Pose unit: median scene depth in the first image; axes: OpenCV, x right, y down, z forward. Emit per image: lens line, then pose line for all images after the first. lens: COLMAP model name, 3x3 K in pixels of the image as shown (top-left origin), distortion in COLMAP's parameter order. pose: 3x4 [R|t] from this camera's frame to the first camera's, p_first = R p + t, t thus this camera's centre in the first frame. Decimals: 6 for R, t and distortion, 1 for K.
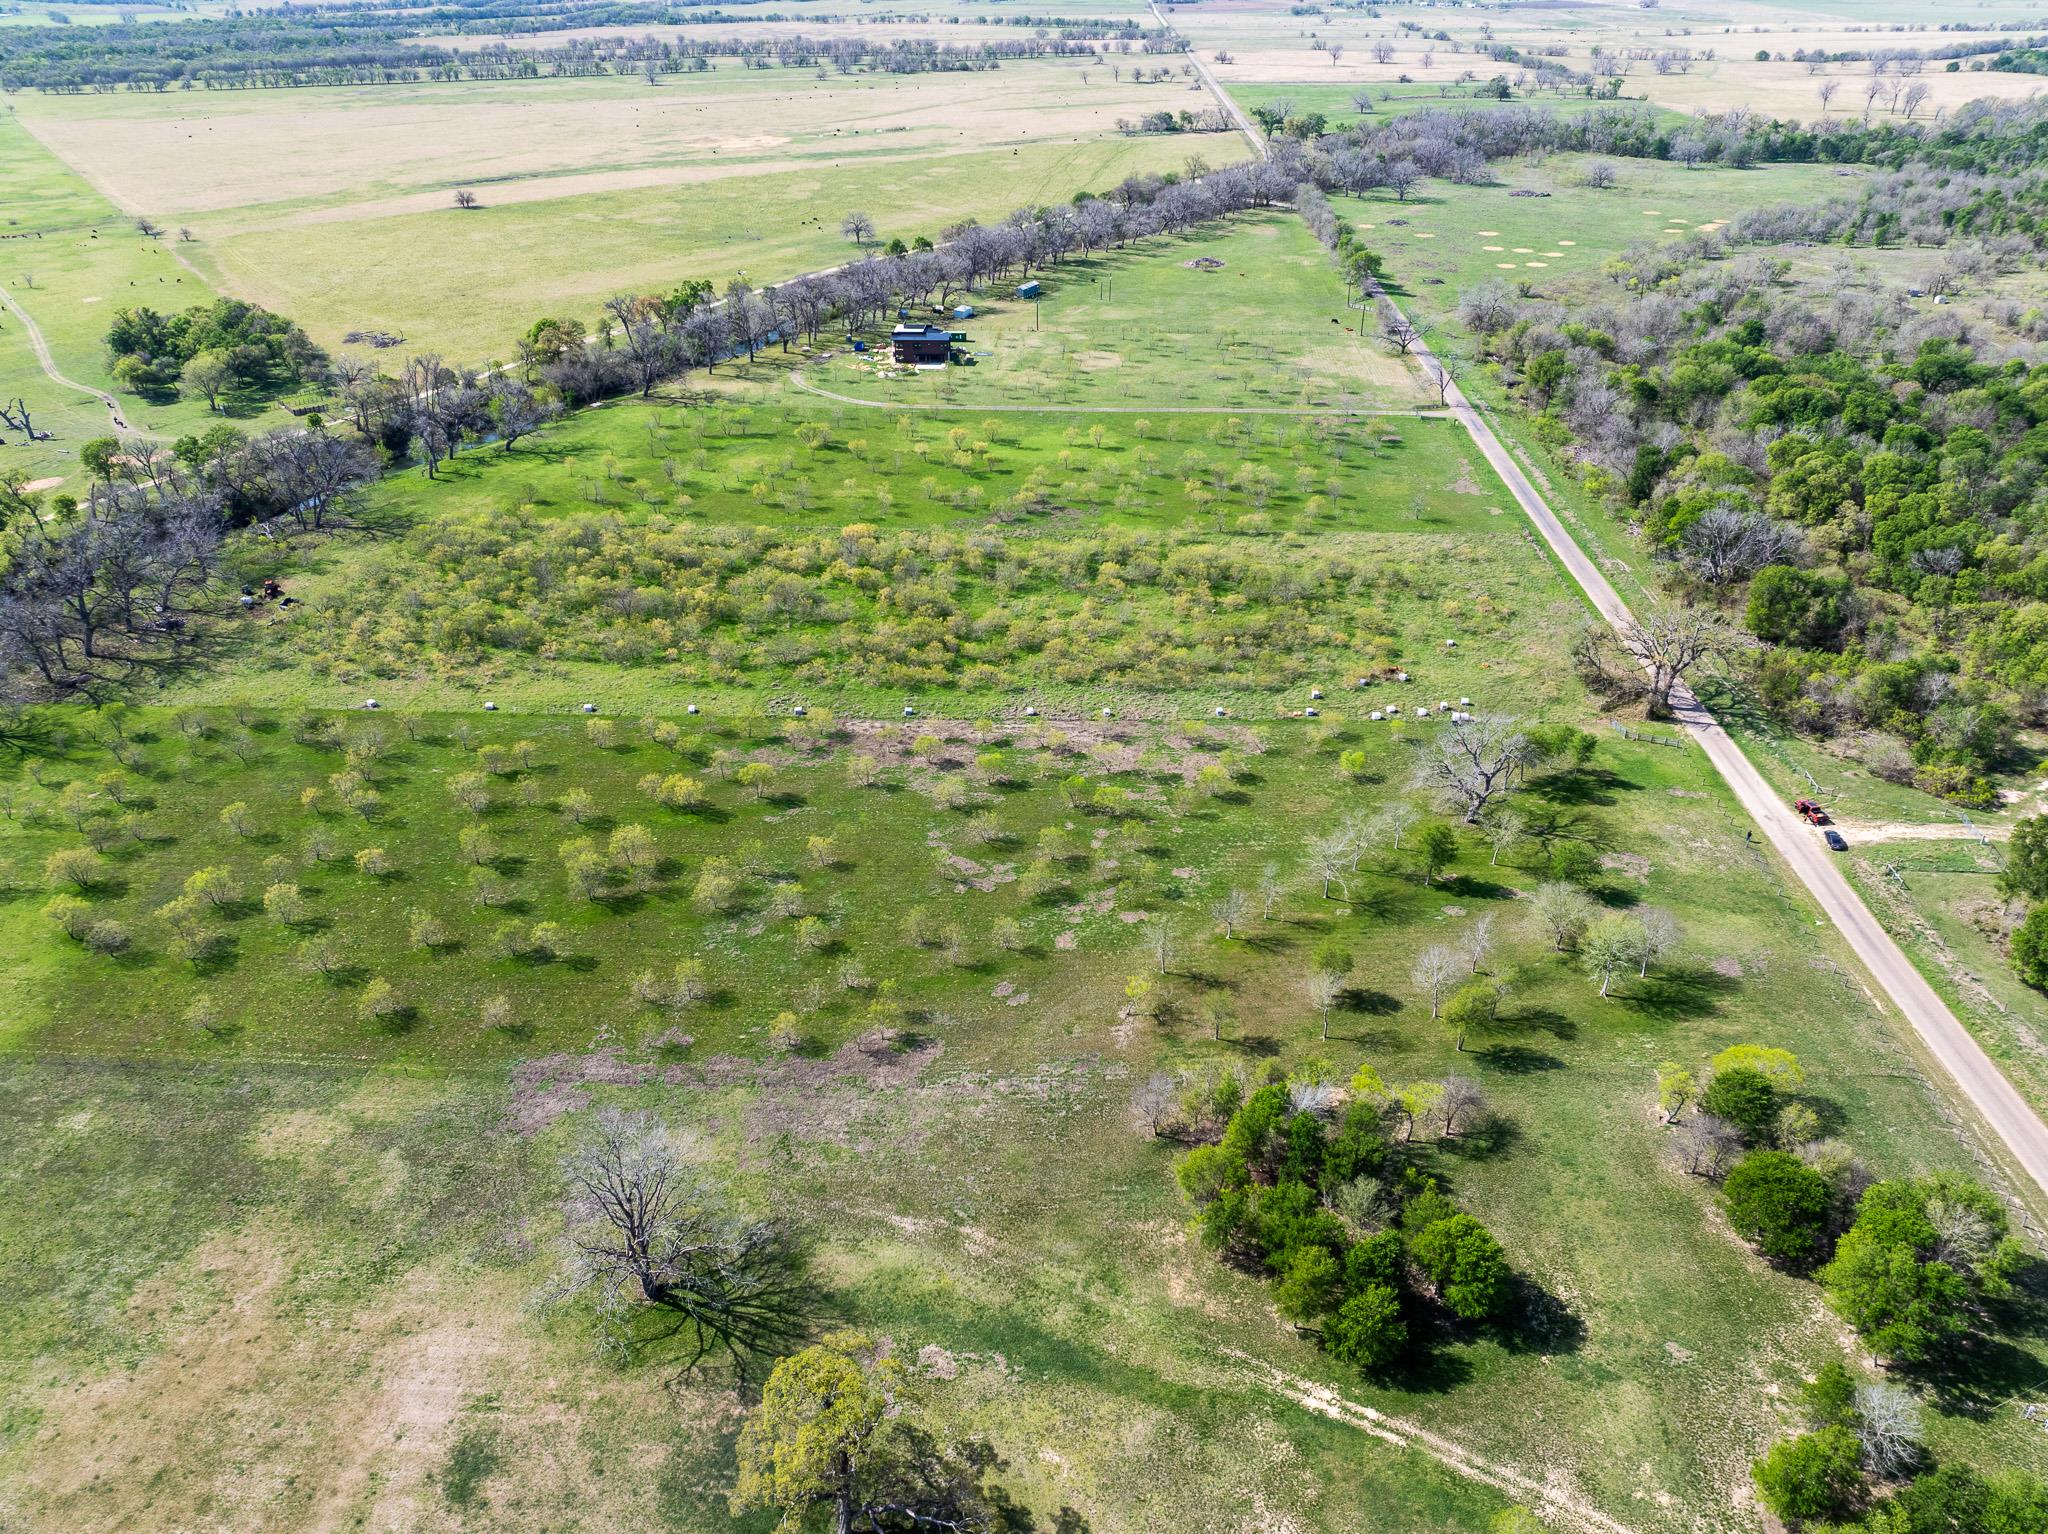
lens RADIAL K [[1435.6, 0, 1030.6], [0, 1435.6, 765.7], [0, 0, 1]] dist [-0.044831, 0.017915]
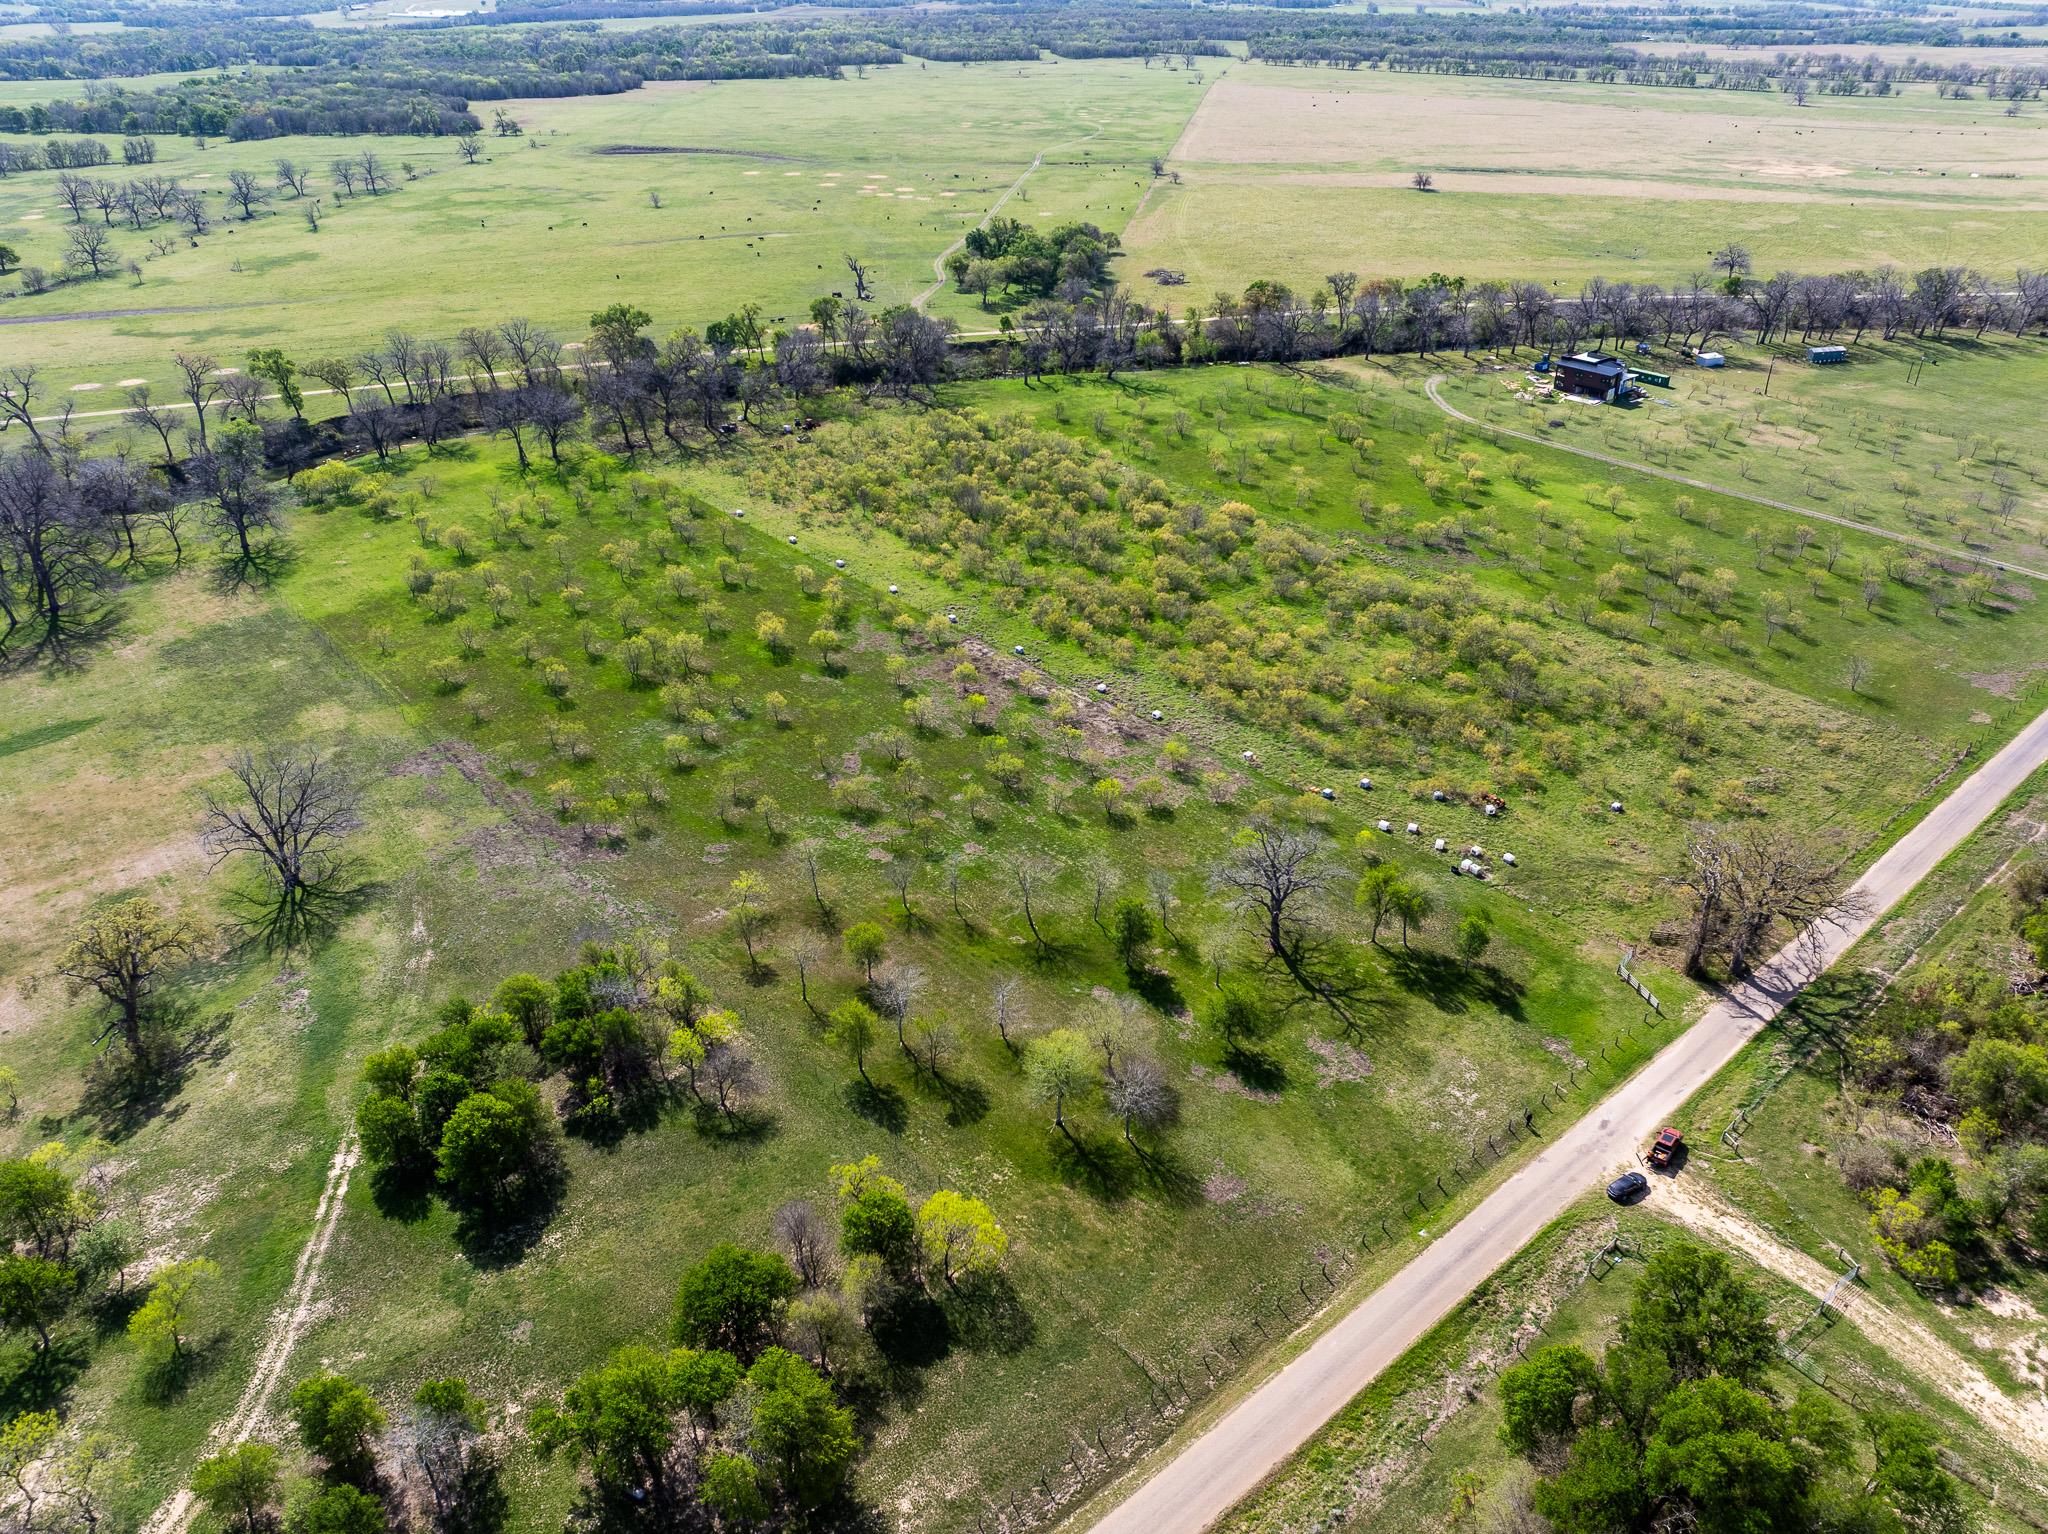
lens RADIAL K [[1435.6, 0, 1030.3], [0, 1435.6, 758.6], [0, 0, 1]] dist [-0.044831, 0.017915]
pose [[0.691137, 0.360495, -0.626397, 0.717120], [-0.366400, 0.921851, 0.126261, -0.118621], [0.622961, 0.142248, 0.769211, 0.259185]]
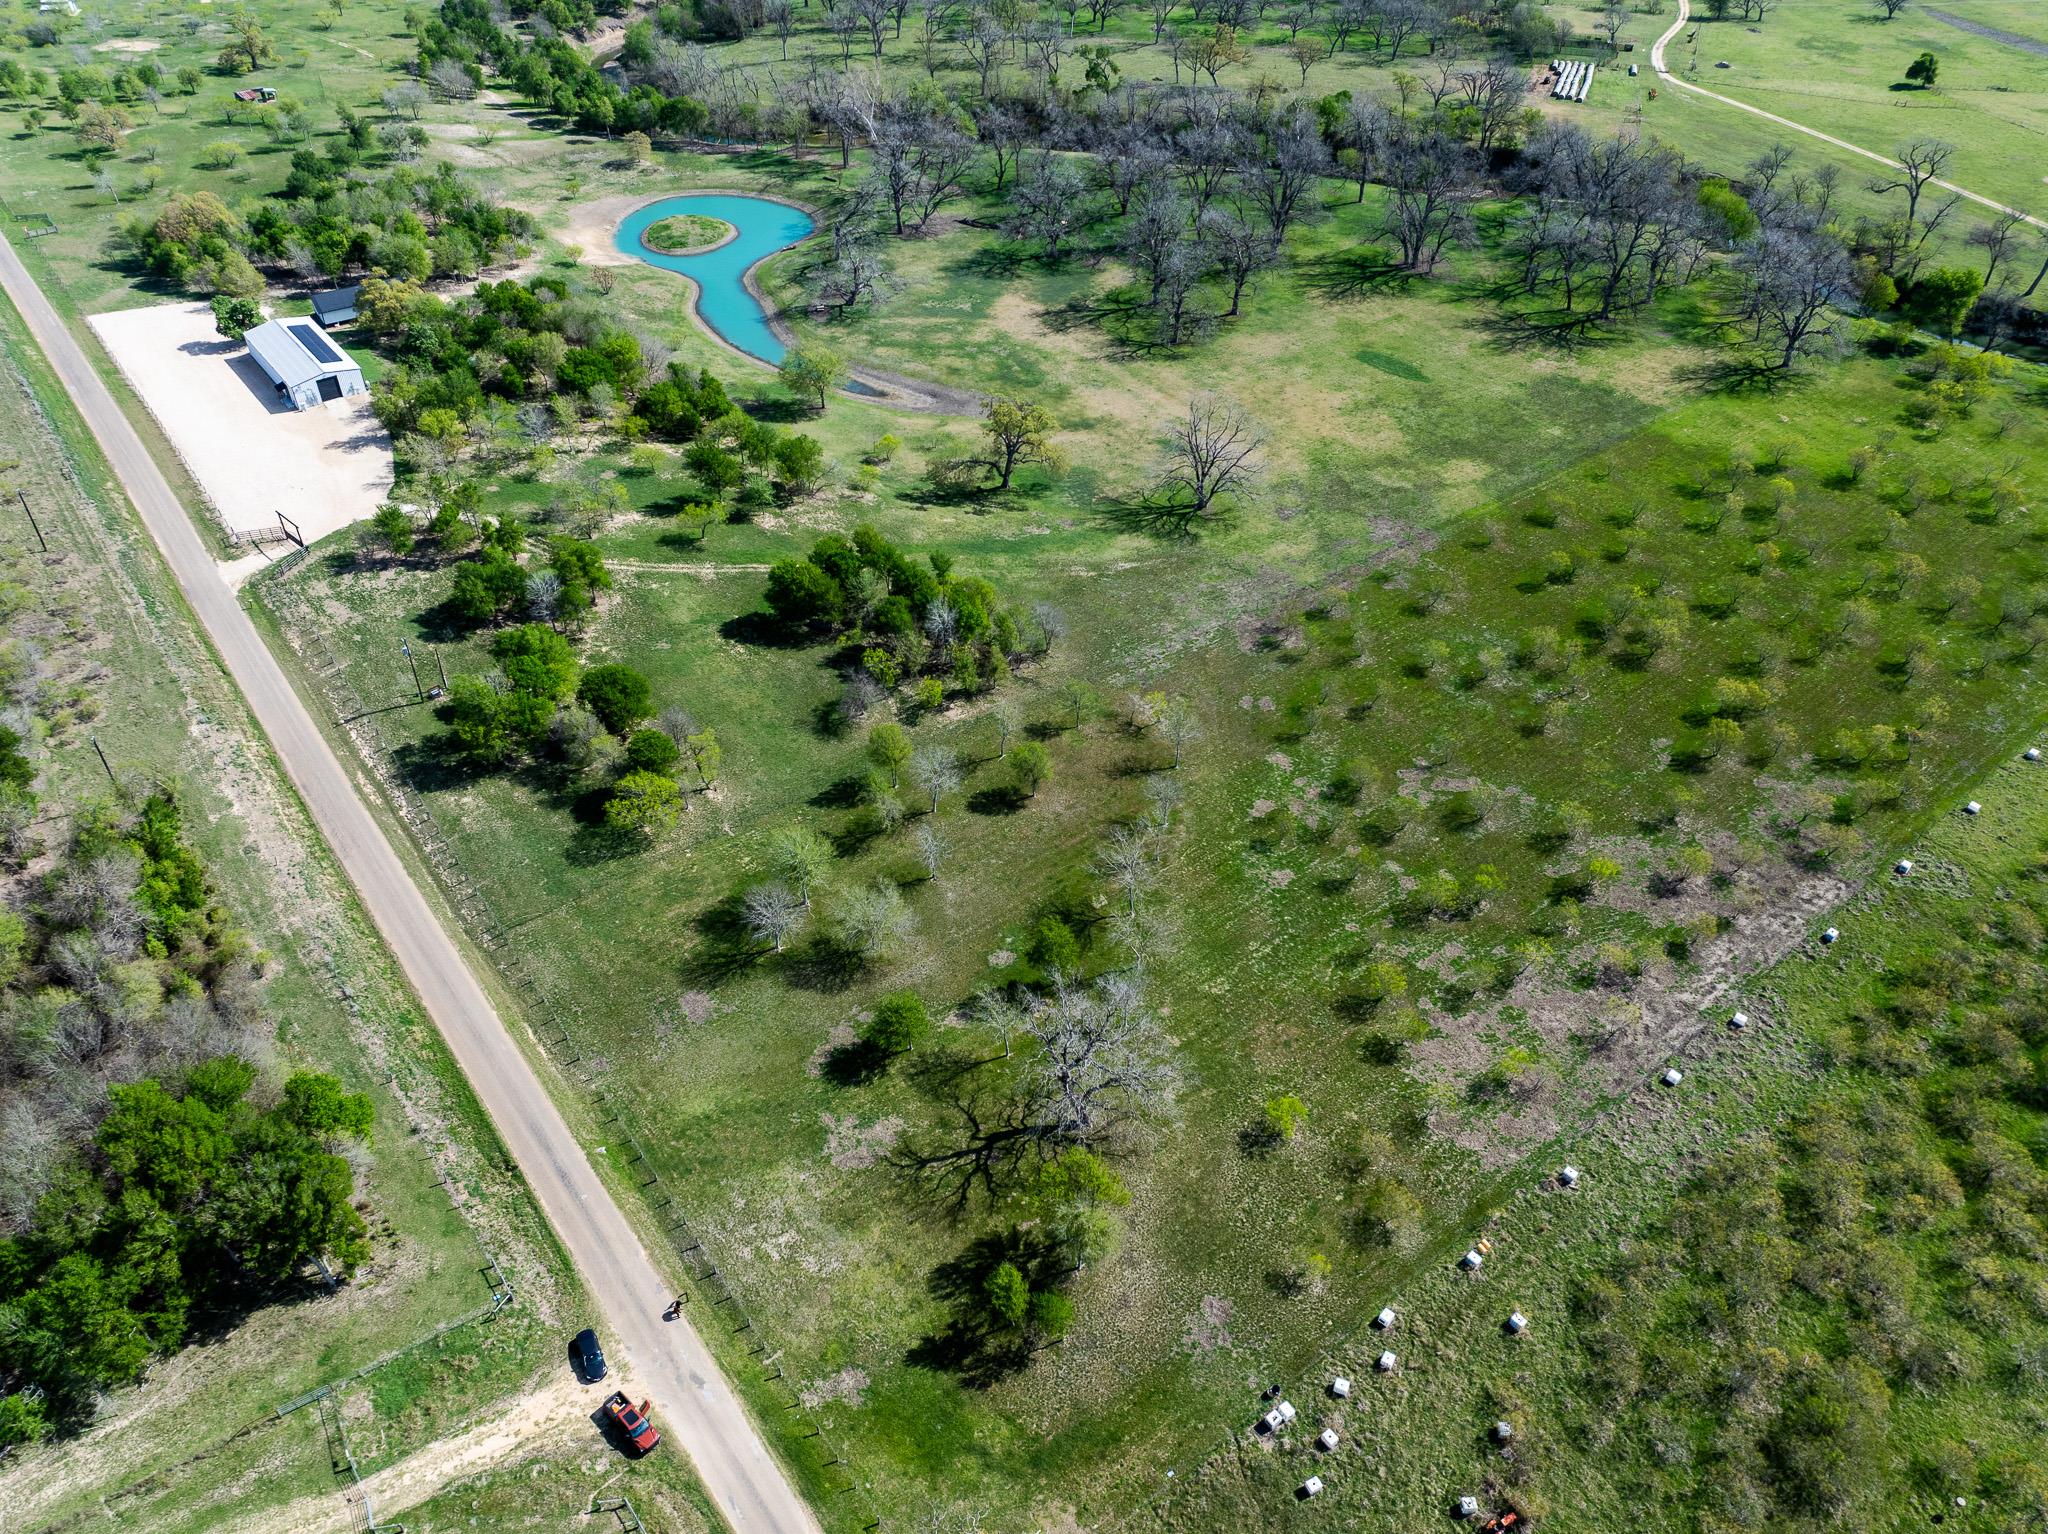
lens RADIAL K [[1435.6, 0, 1037.6], [0, 1435.6, 765.9], [0, 0, 1]] dist [-0.044831, 0.017915]
pose [[-0.757098, 0.417101, -0.502821, 0.617034], [-0.332702, 0.416216, 0.846211, -0.626126], [0.562238, 0.807955, -0.176346, 1.002892]]
